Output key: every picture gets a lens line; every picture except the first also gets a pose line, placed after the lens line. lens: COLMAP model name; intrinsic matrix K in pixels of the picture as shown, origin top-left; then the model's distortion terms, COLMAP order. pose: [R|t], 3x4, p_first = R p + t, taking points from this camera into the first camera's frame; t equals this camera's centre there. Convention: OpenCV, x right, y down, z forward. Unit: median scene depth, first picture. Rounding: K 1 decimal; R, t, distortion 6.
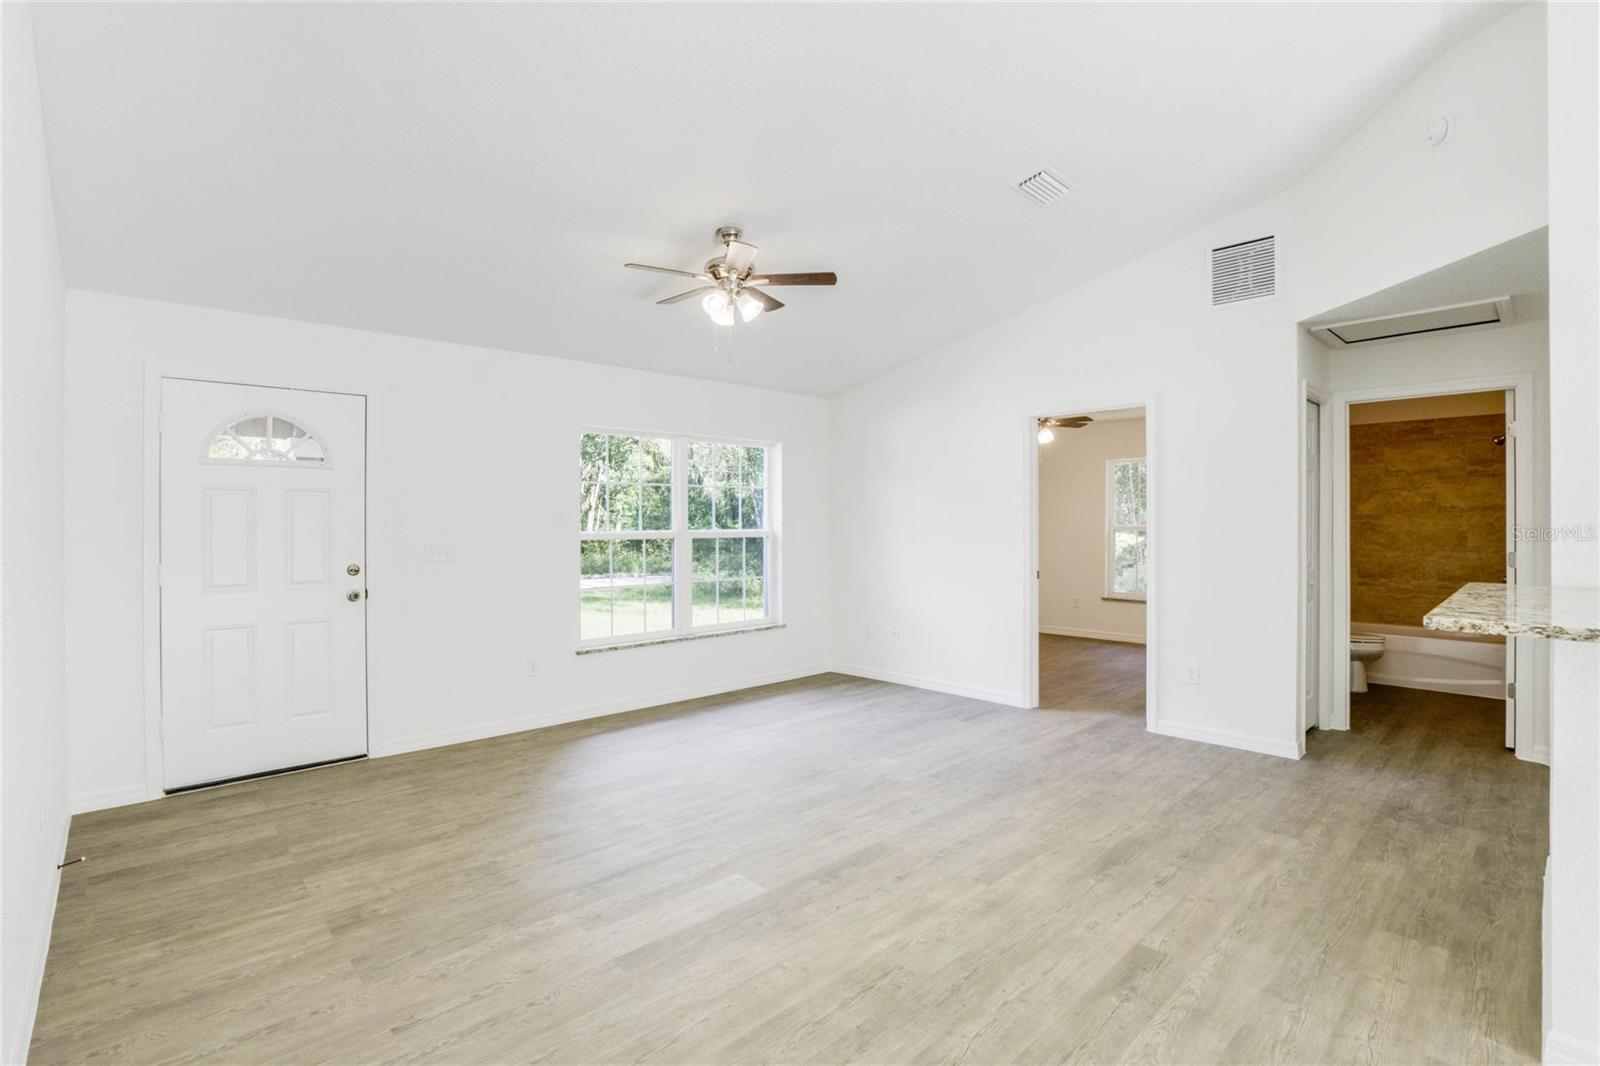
lens RADIAL K [[746.7, 0, 801.9], [0, 746.7, 519.0], [0, 0, 1]] dist [-0.055820, 0.013495]
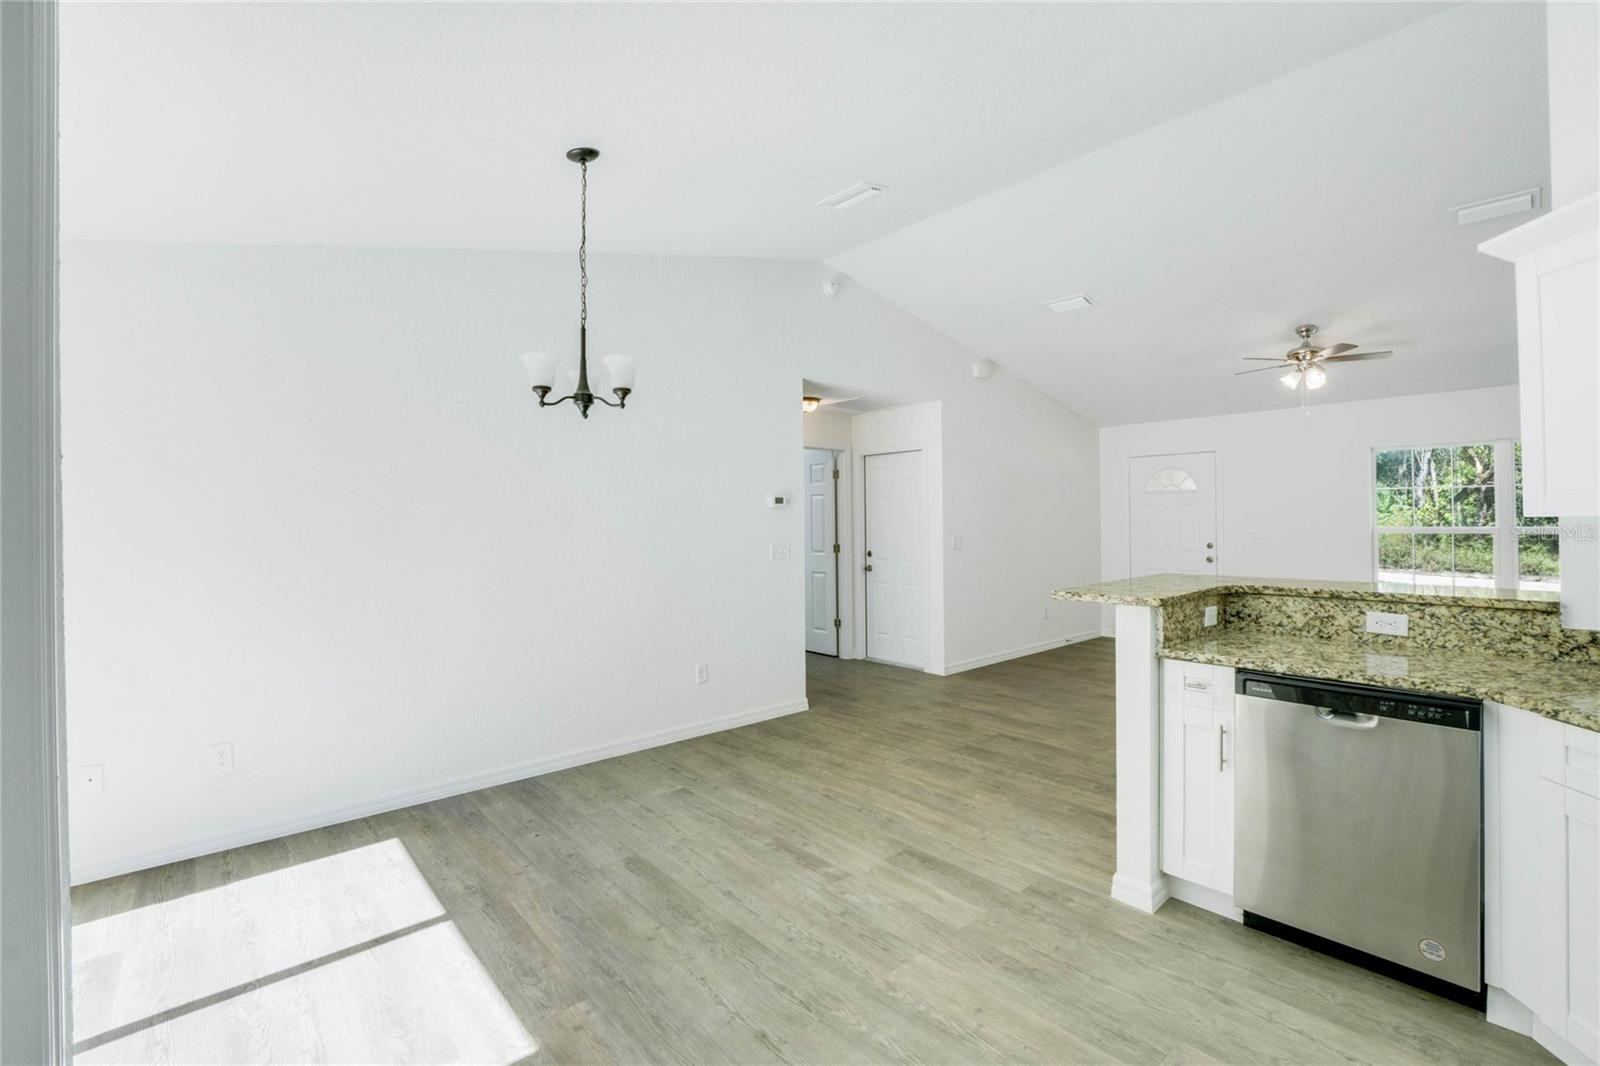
lens RADIAL K [[719.2, 0, 814.9], [0, 719.2, 516.7], [0, 0, 1]] dist [-0.046639, 0.012563]
pose [[-0.020653, -0.001552, -0.999785, 1.570159], [0.010404, 0.999944, -0.001767, -0.015532], [0.999733, -0.010438, -0.020636, 0.032558]]
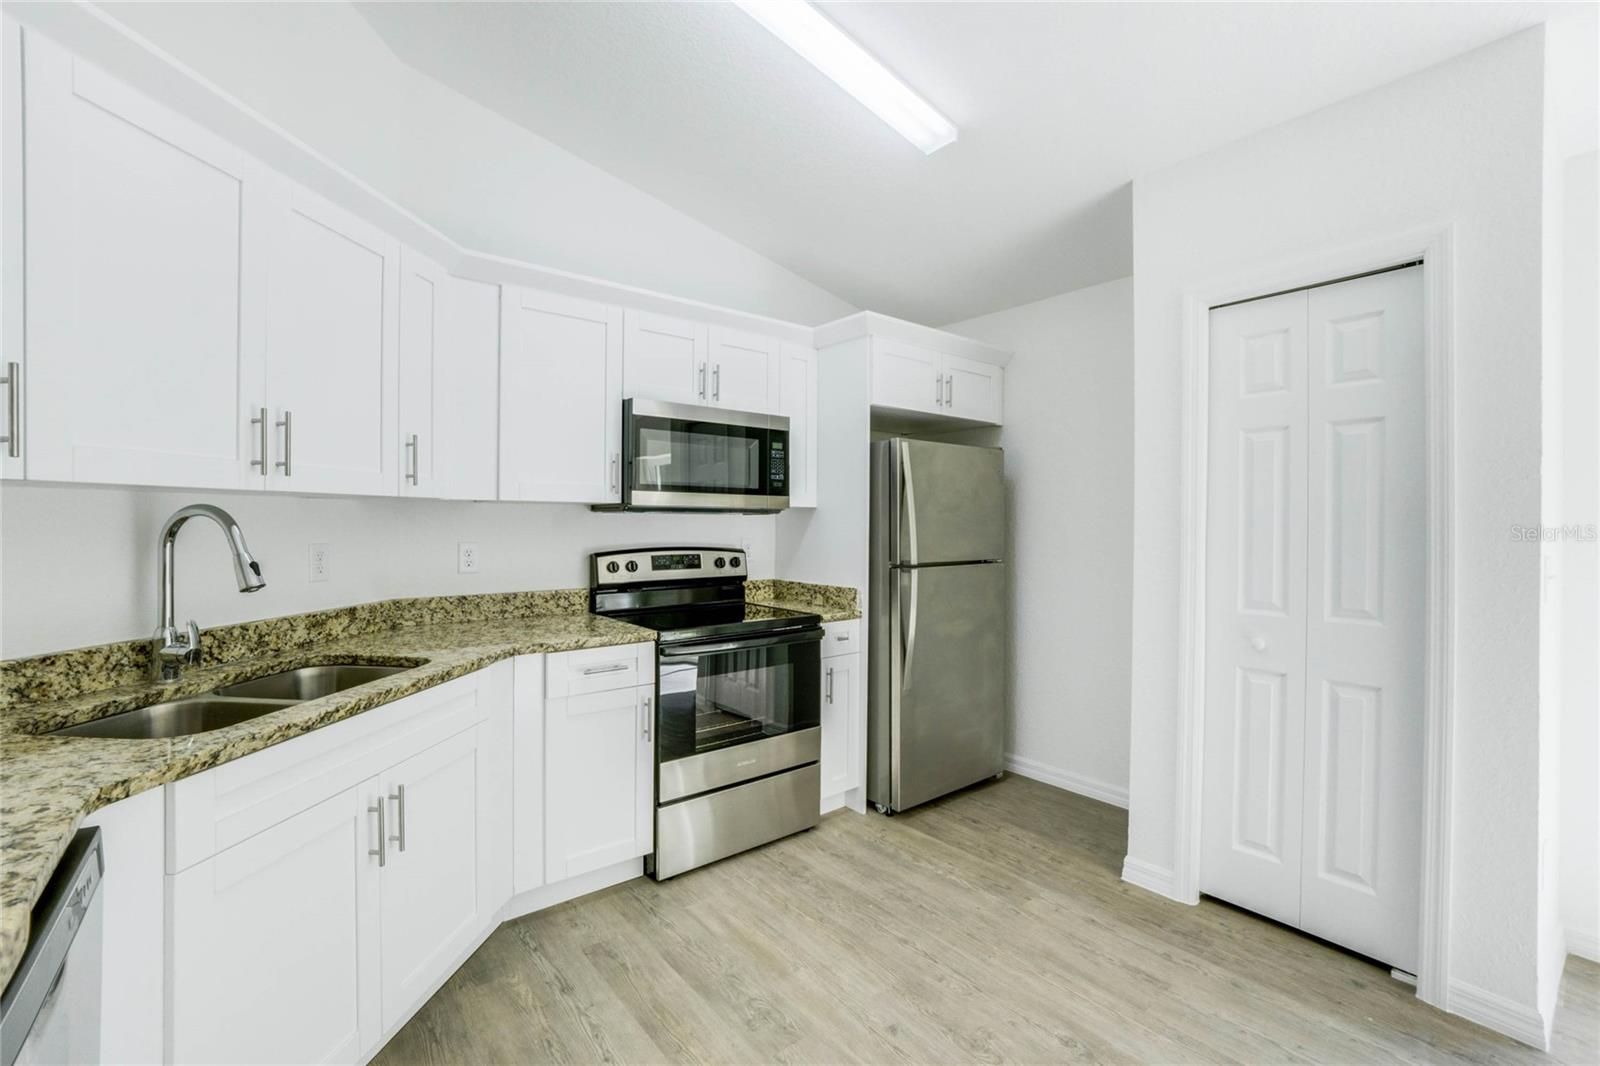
lens RADIAL K [[688.0, 0, 801.6], [0, 688.0, 520.9], [0, 0, 1]] dist [-0.050467, 0.012326]
pose [[0.078823, 0.003759, 0.996882, 0.707999], [-0.003390, 0.999988, -0.003503, 0.011121], [-0.996883, -0.003103, 0.078834, 0.238377]]
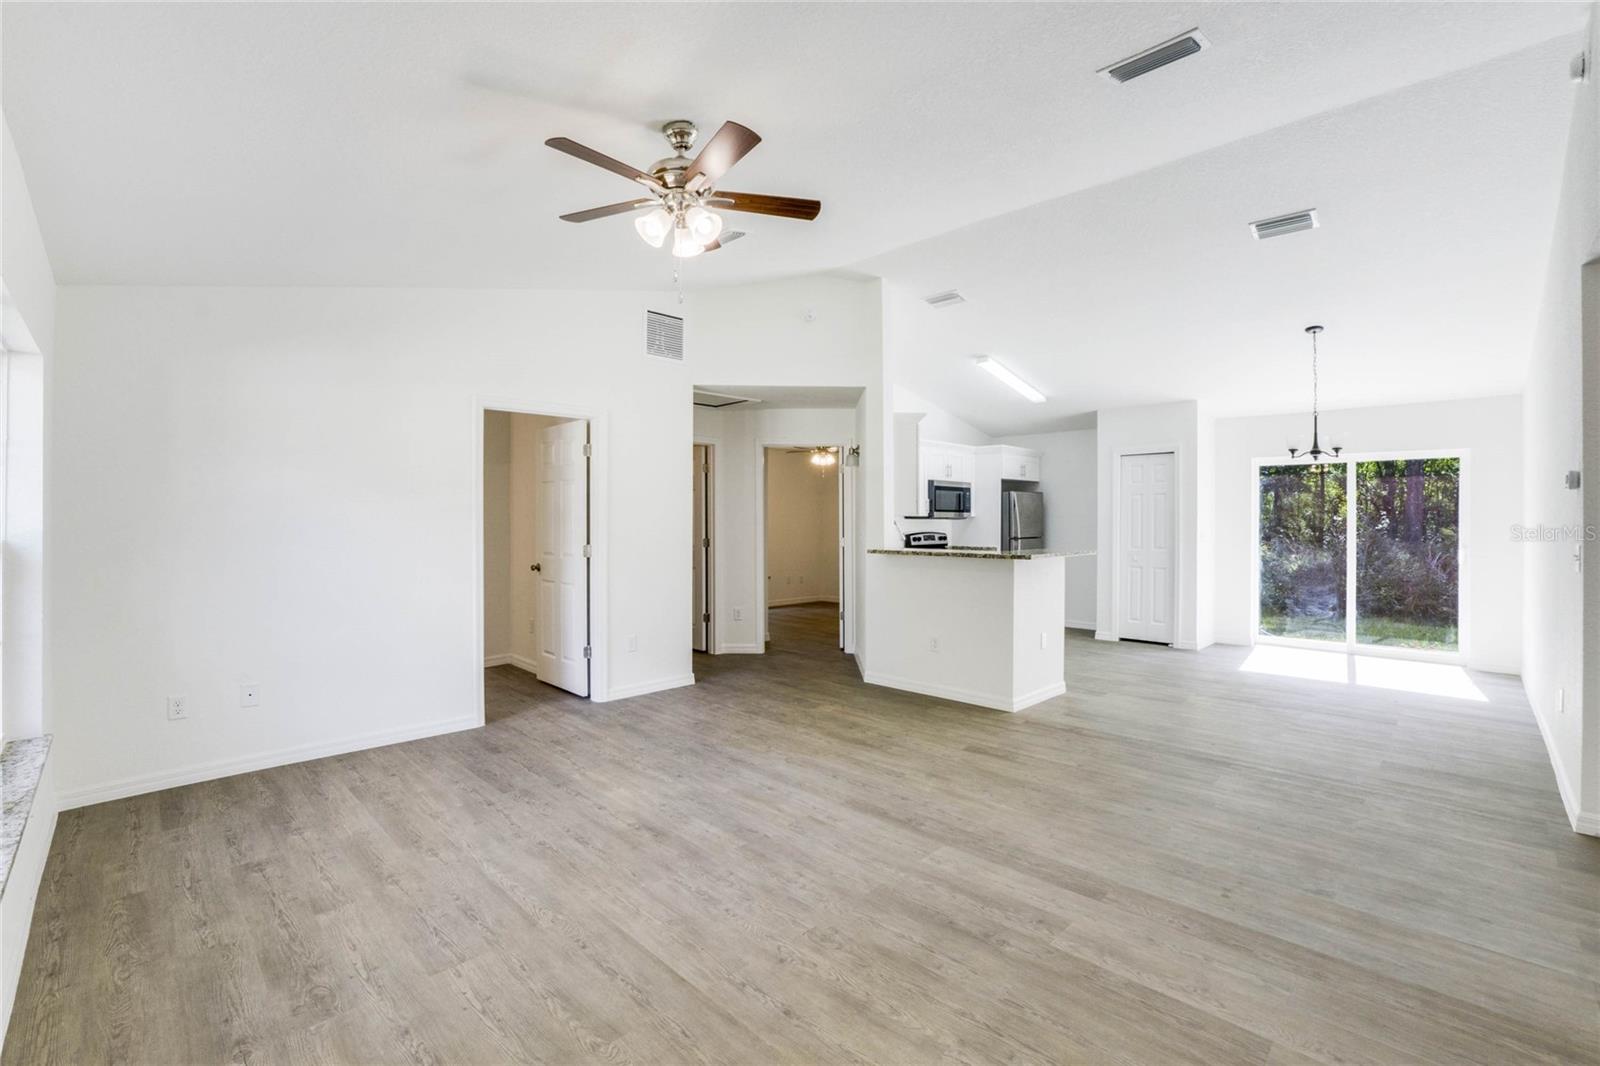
lens RADIAL K [[698.6, 0, 803.3], [0, 698.6, 520.9], [0, 0, 1]] dist [-0.058034, 0.013746]
pose [[-0.030963, 0.000843, 0.999520, -0.915370], [-0.000181, 1.000000, -0.000849, 0.006014], [-0.999521, -0.000207, -0.030963, 1.044108]]
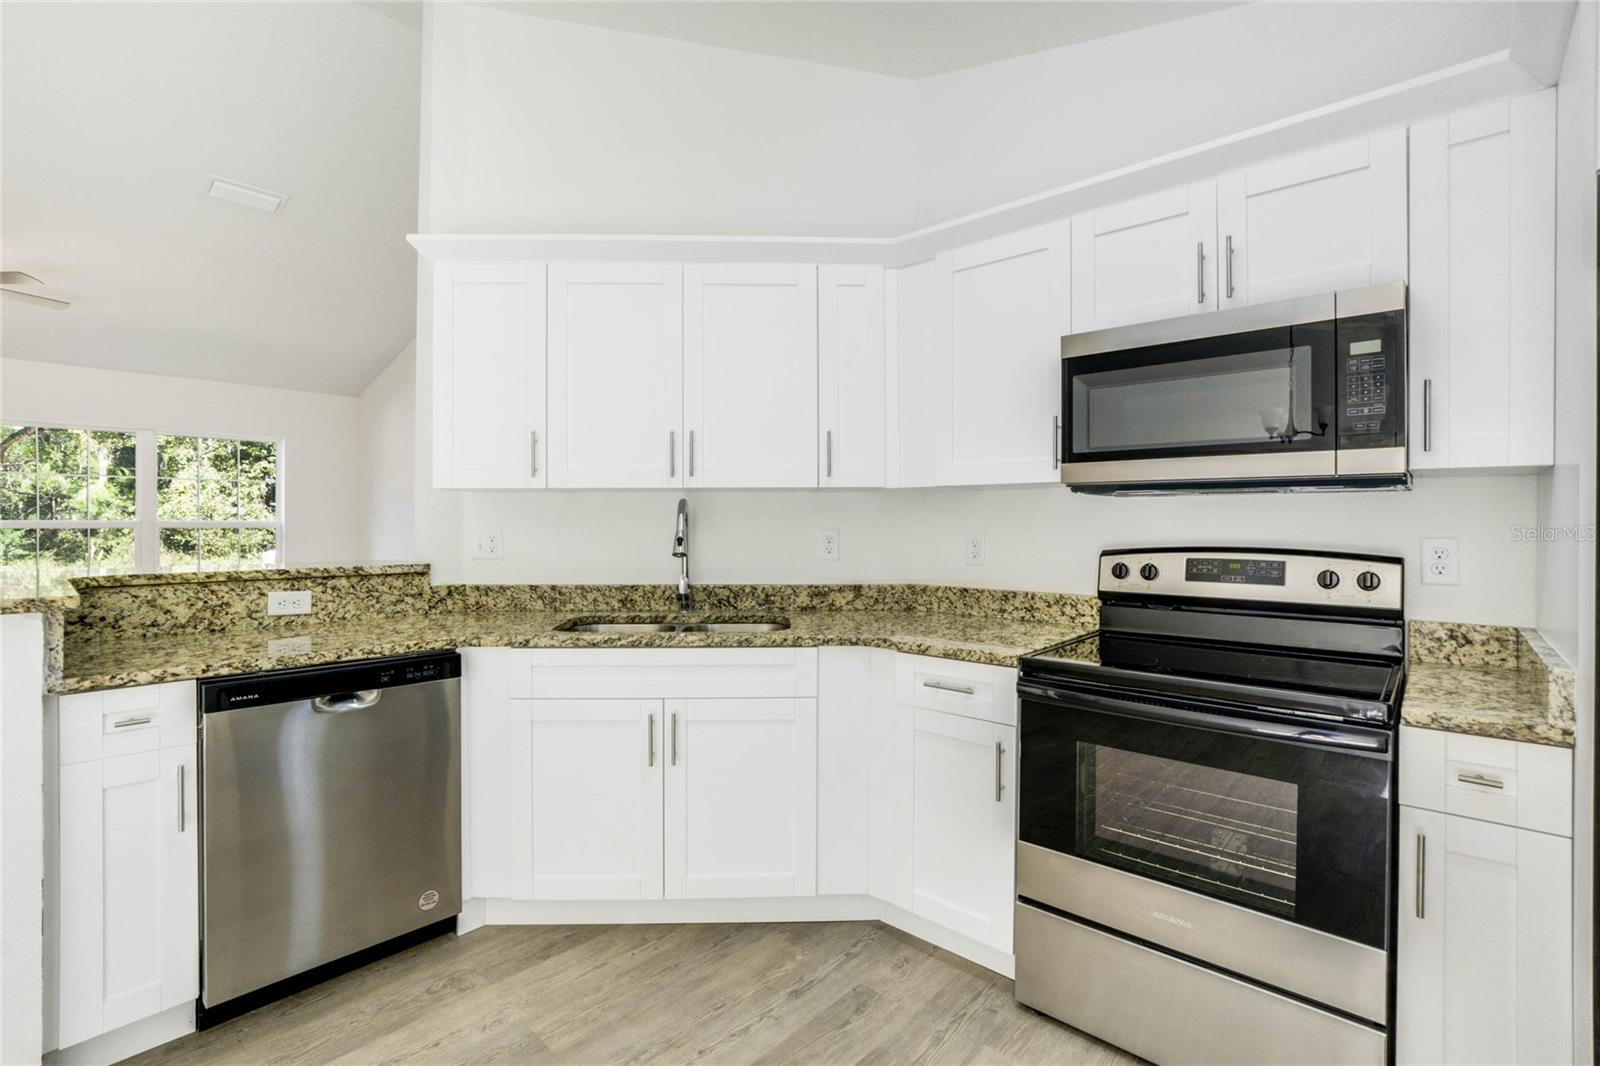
lens RADIAL K [[721.7, 0, 801.0], [0, 721.7, 526.9], [0, 0, 1]] dist [-0.039581, 0.011320]
pose [[0.996914, 0.003285, 0.078433, 1.239436], [-0.003803, 0.999972, 0.006461, 0.024708], [-0.078409, -0.006740, 0.996898, -0.106433]]
